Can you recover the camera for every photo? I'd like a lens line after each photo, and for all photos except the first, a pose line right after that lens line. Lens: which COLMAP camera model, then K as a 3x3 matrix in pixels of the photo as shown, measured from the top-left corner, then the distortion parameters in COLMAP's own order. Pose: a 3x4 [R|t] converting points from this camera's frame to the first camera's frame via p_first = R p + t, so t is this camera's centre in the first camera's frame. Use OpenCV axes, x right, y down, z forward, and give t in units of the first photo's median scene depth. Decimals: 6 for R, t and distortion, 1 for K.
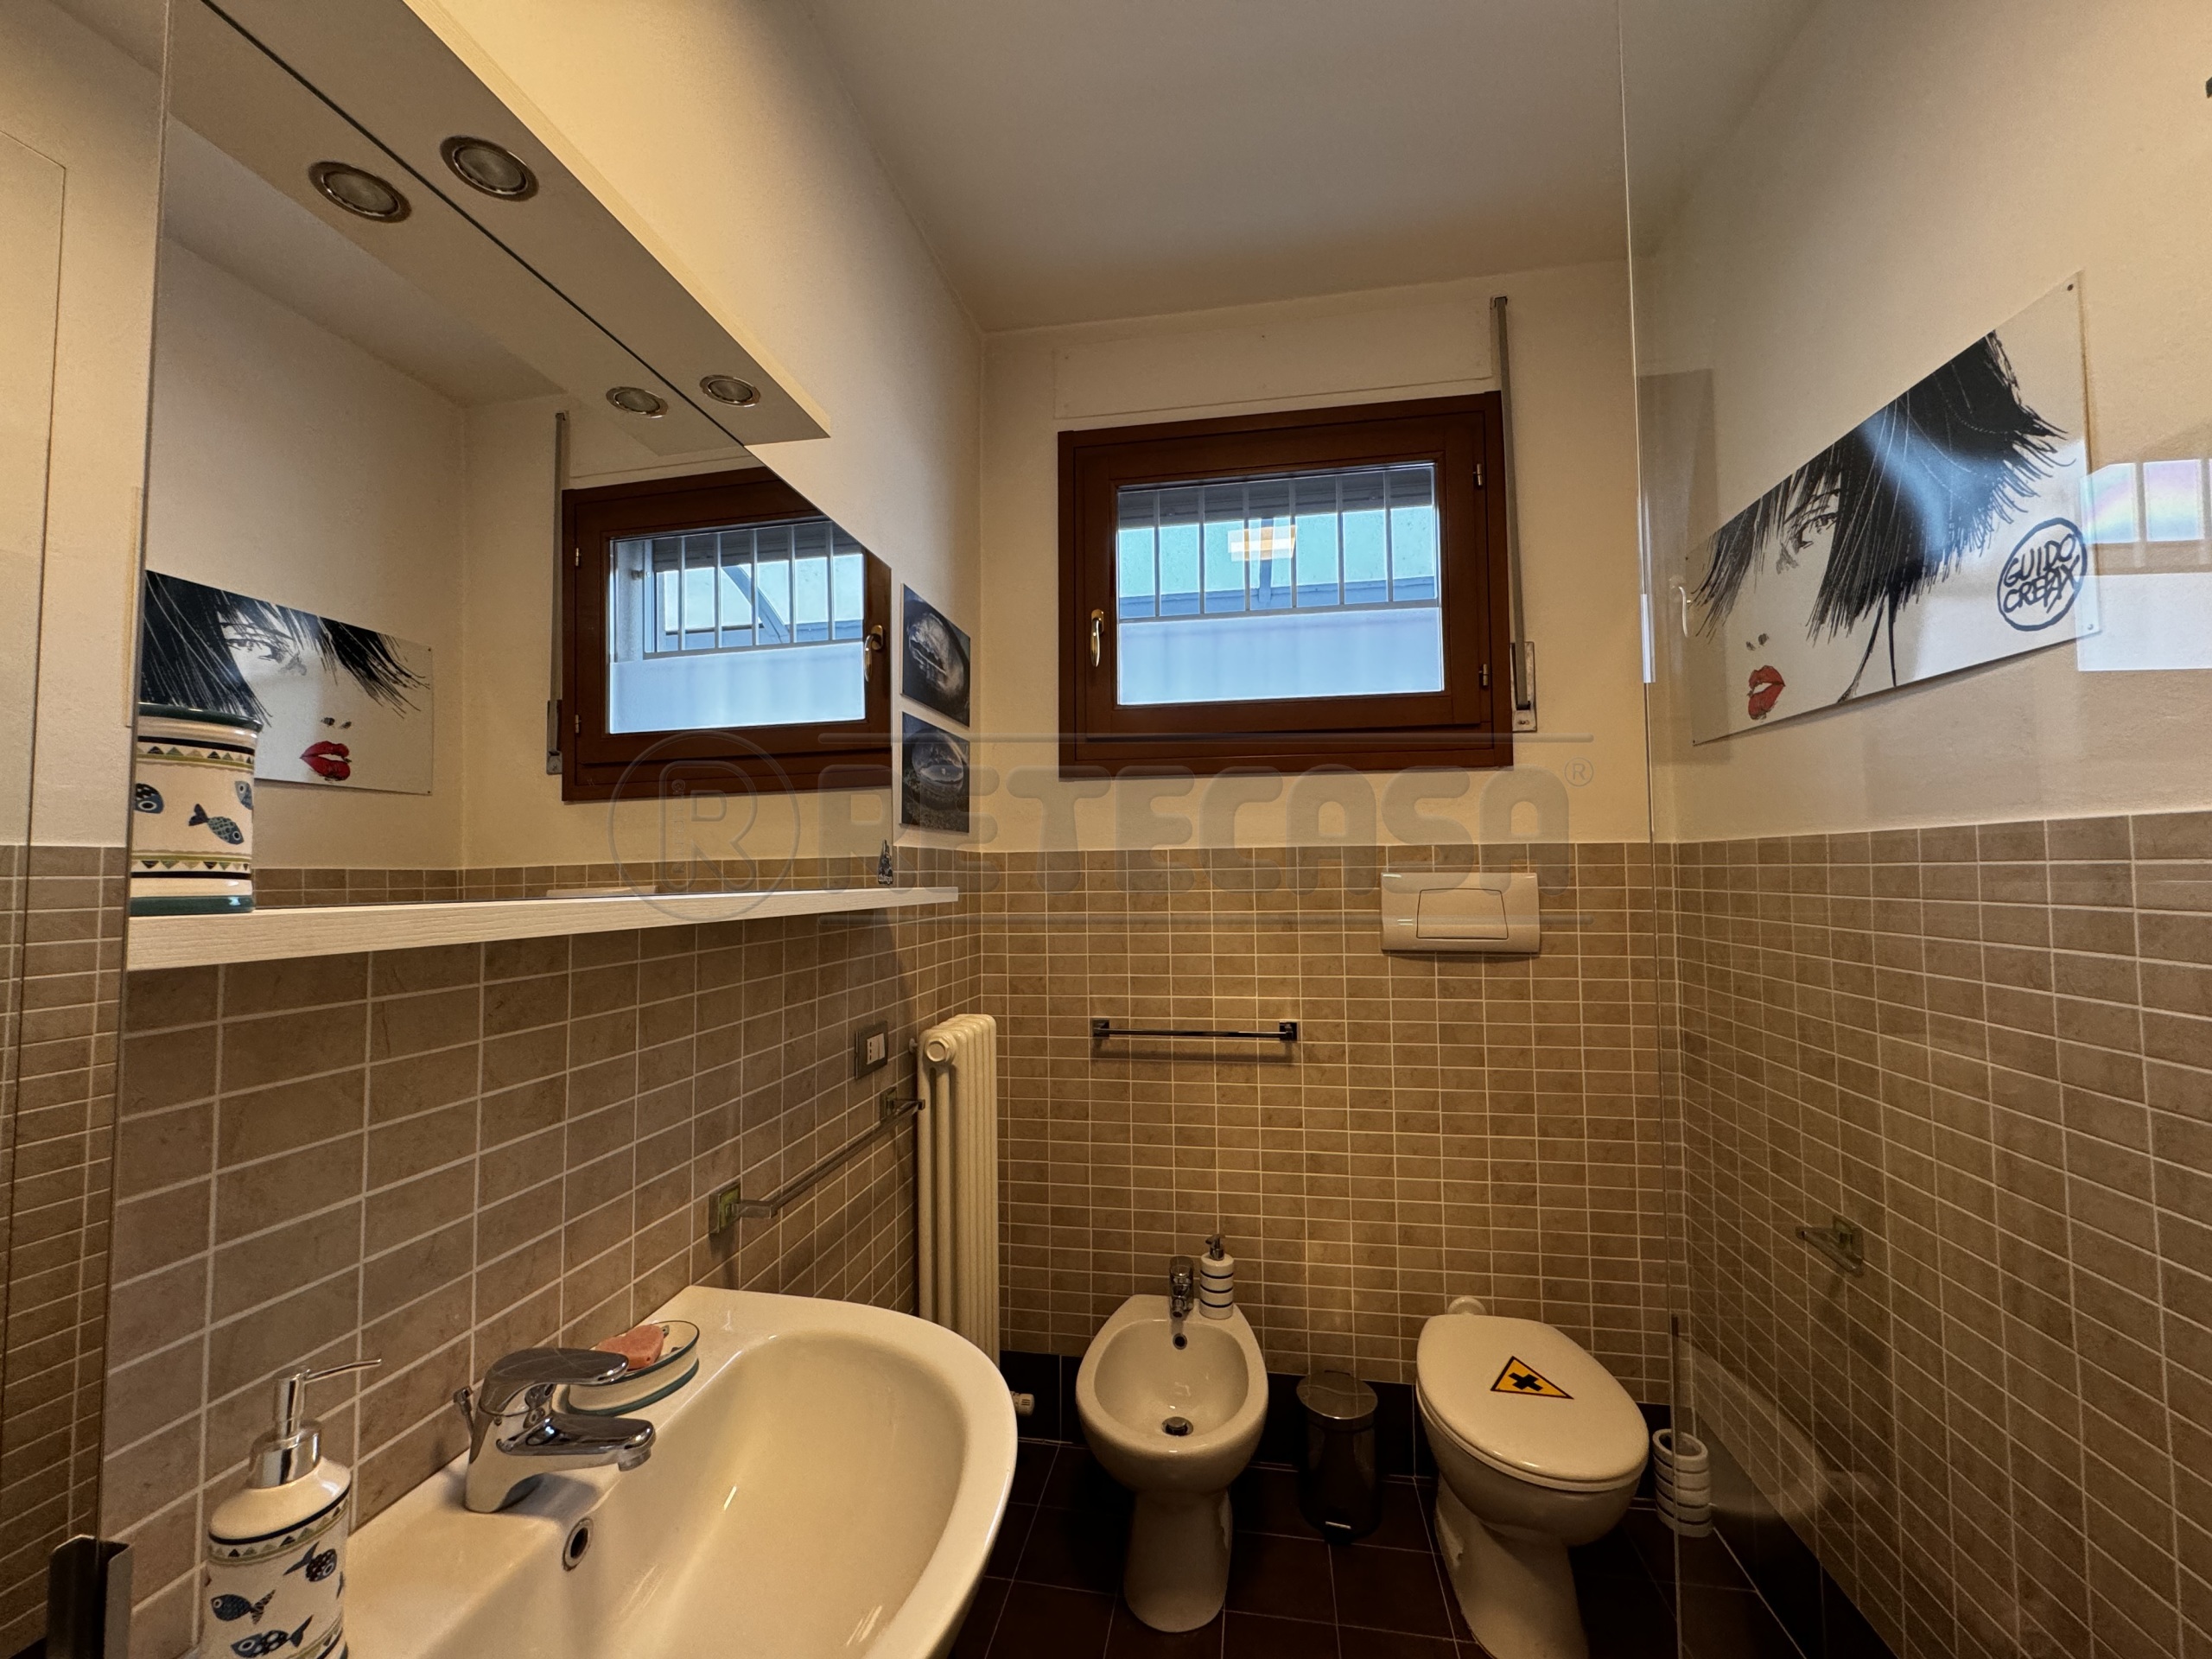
lens RADIAL K [[884.0, 0, 1104.3], [0, 884.0, 830.0], [0, 0, 1]] dist [-0.002108, 0.000428]
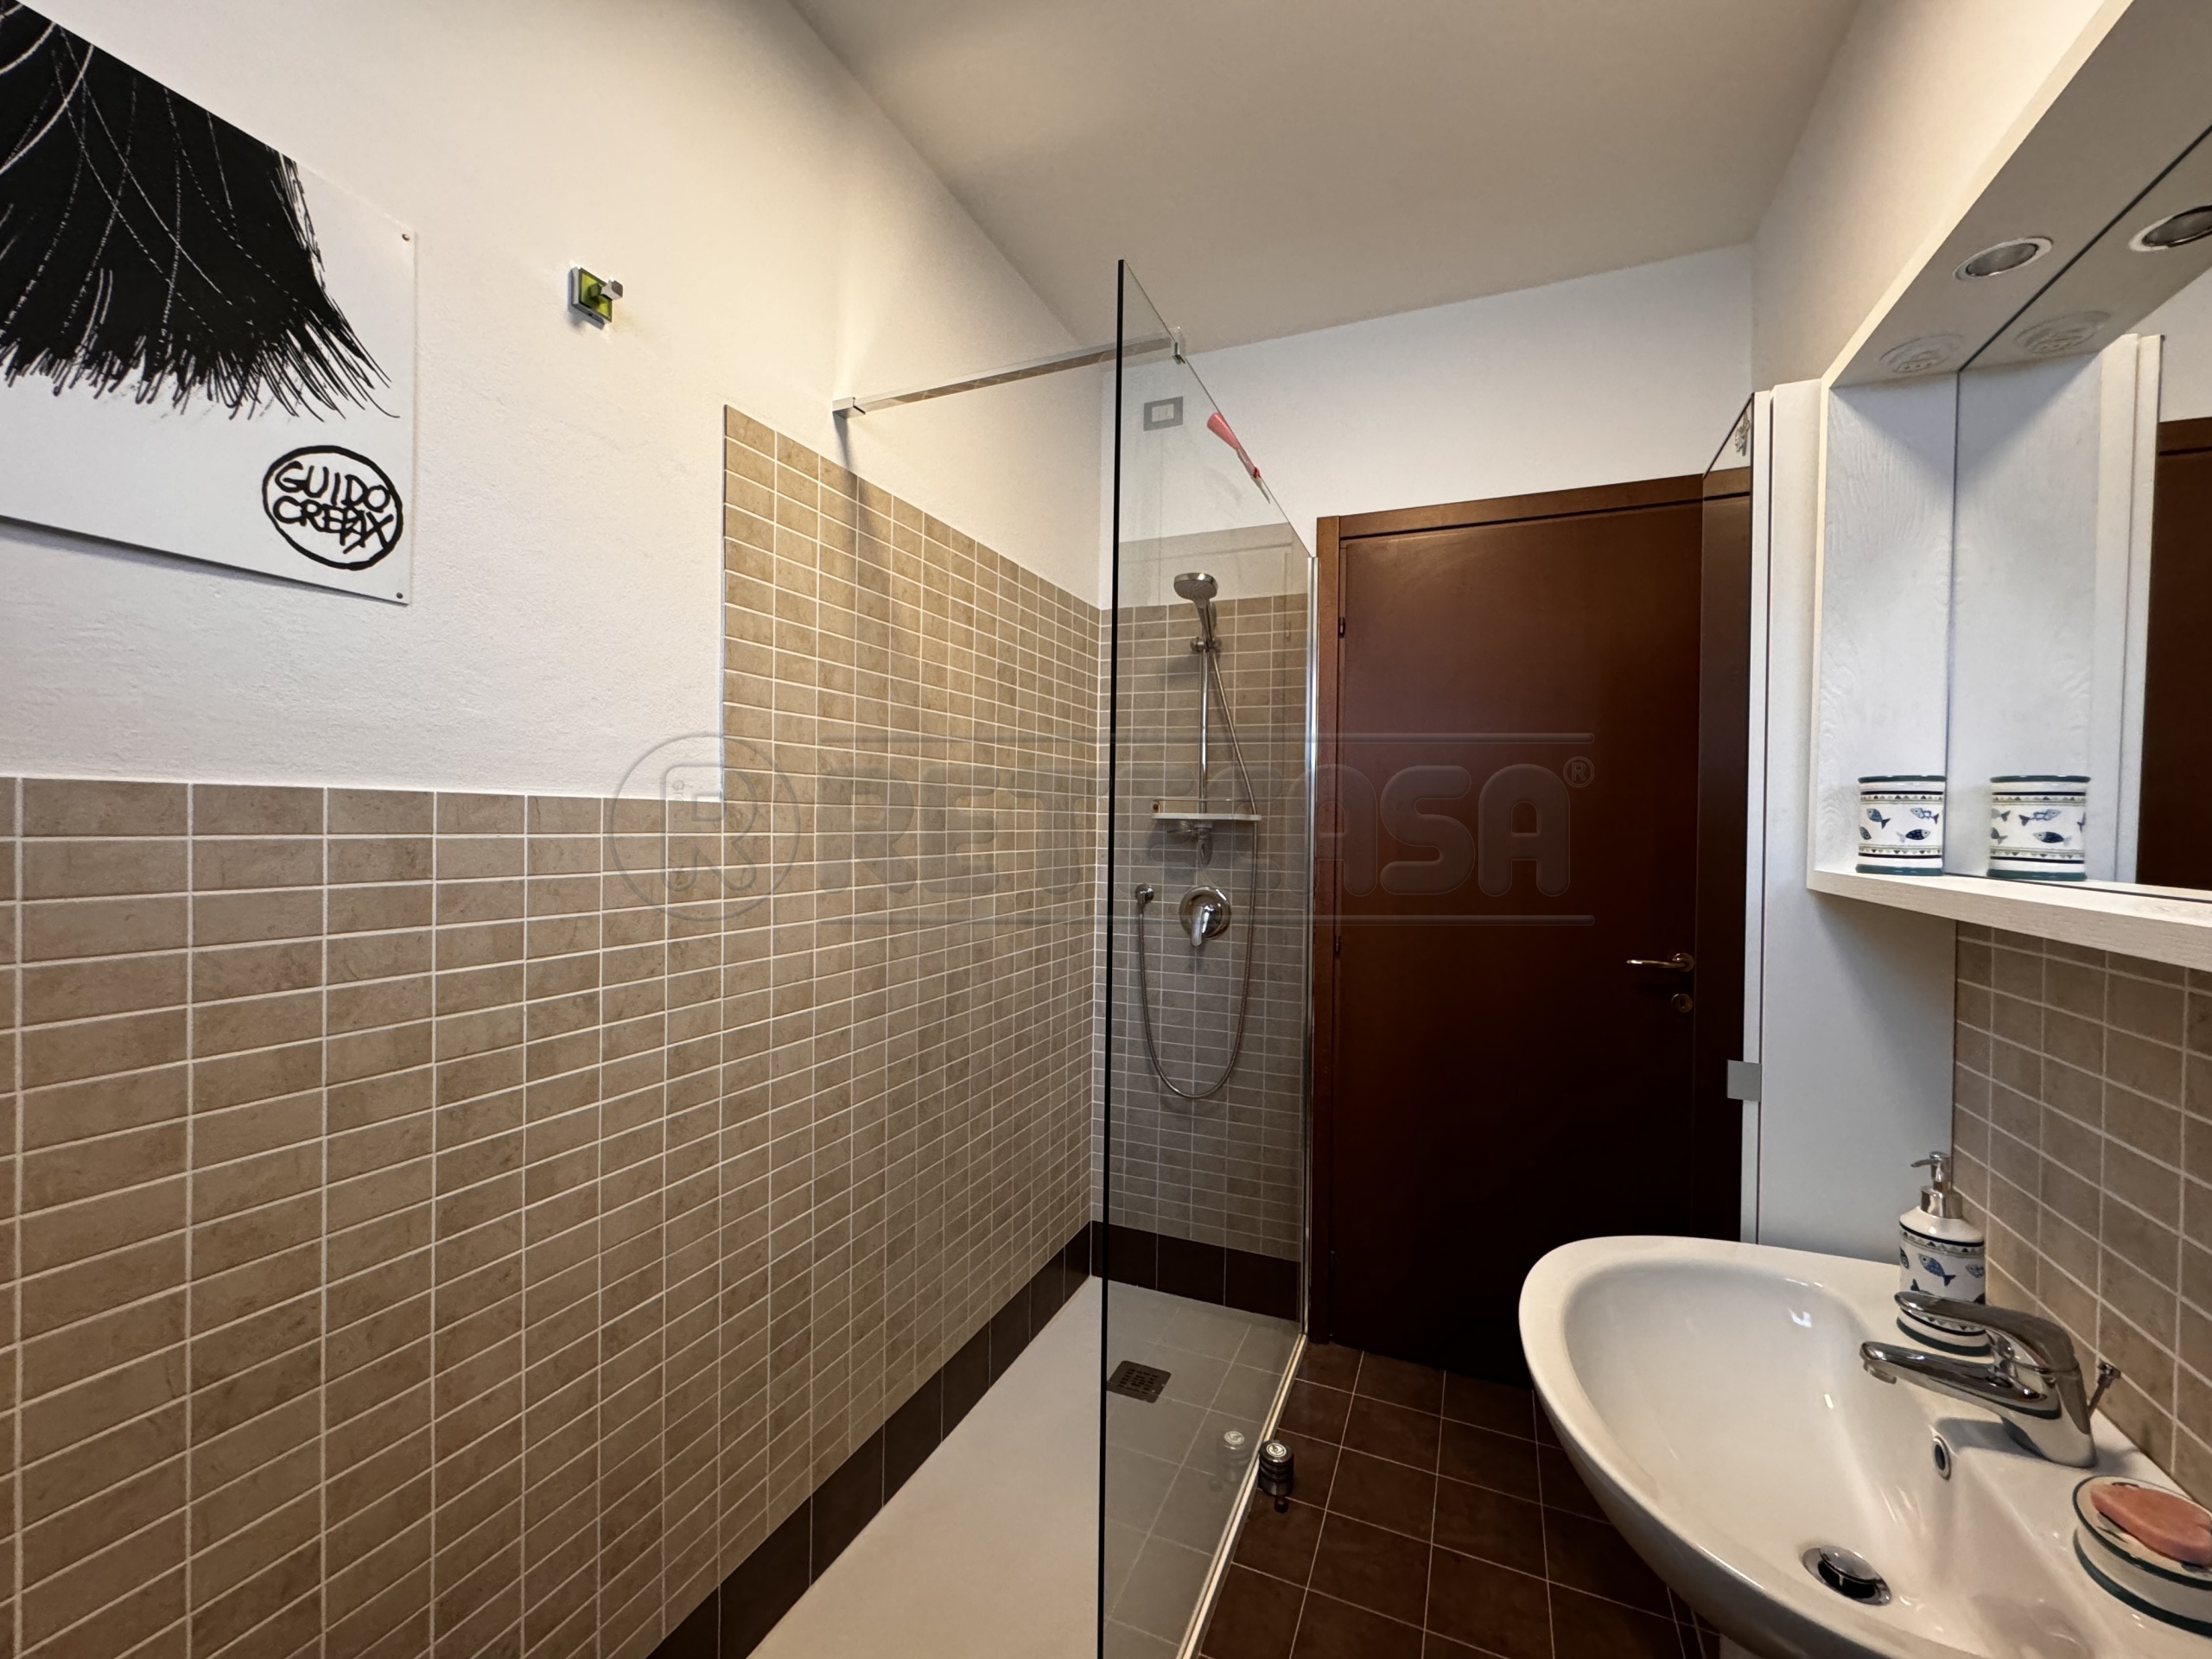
lens RADIAL K [[884.0, 0, 1095.7], [0, 884.0, 829.9], [0, 0, 1]] dist [-0.002108, 0.000428]
pose [[-0.969388, -0.007513, 0.245419, 0.088412], [-0.018260, 0.998970, -0.041544, 0.037370], [-0.244854, -0.044753, -0.968527, 1.180361]]
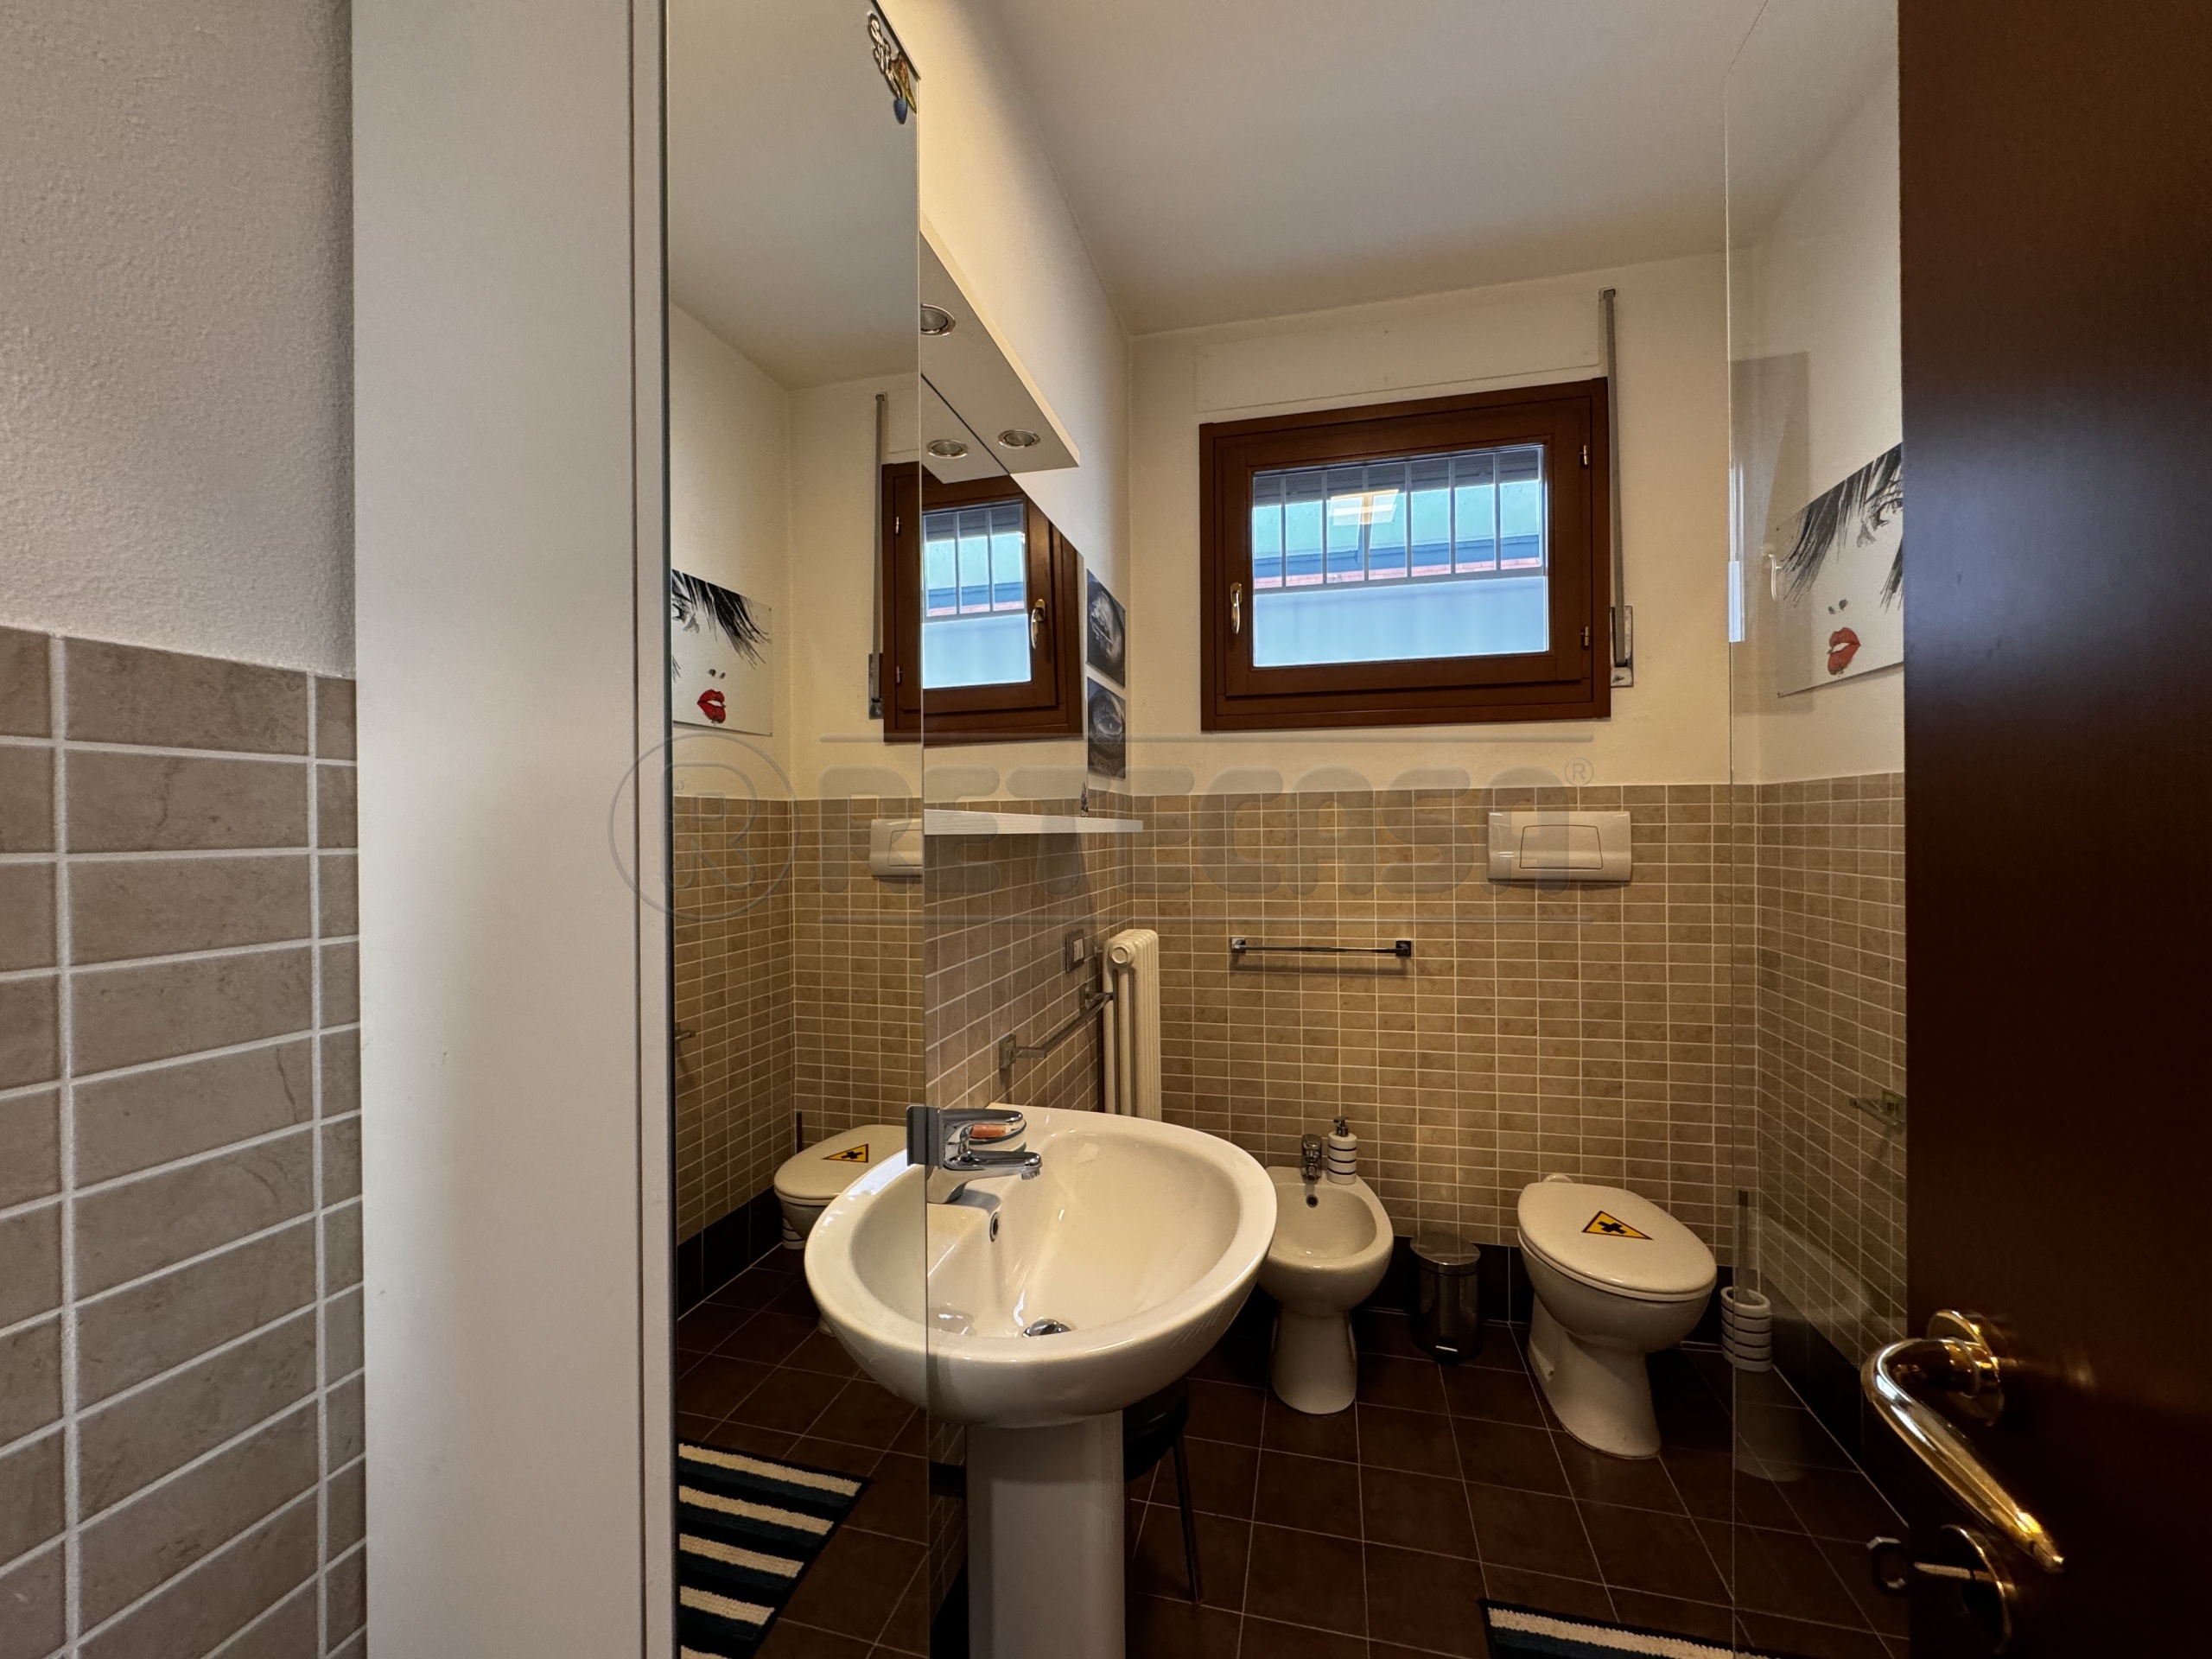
lens RADIAL K [[884.0, 0, 1103.4], [0, 884.0, 828.8], [0, 0, 1]] dist [-0.002108, 0.000428]
pose [[0.997525, -0.000324, -0.070312, -0.120992], [0.003880, 0.998719, 0.050445, 0.012674], [0.070206, -0.050593, 0.996249, -0.205658]]
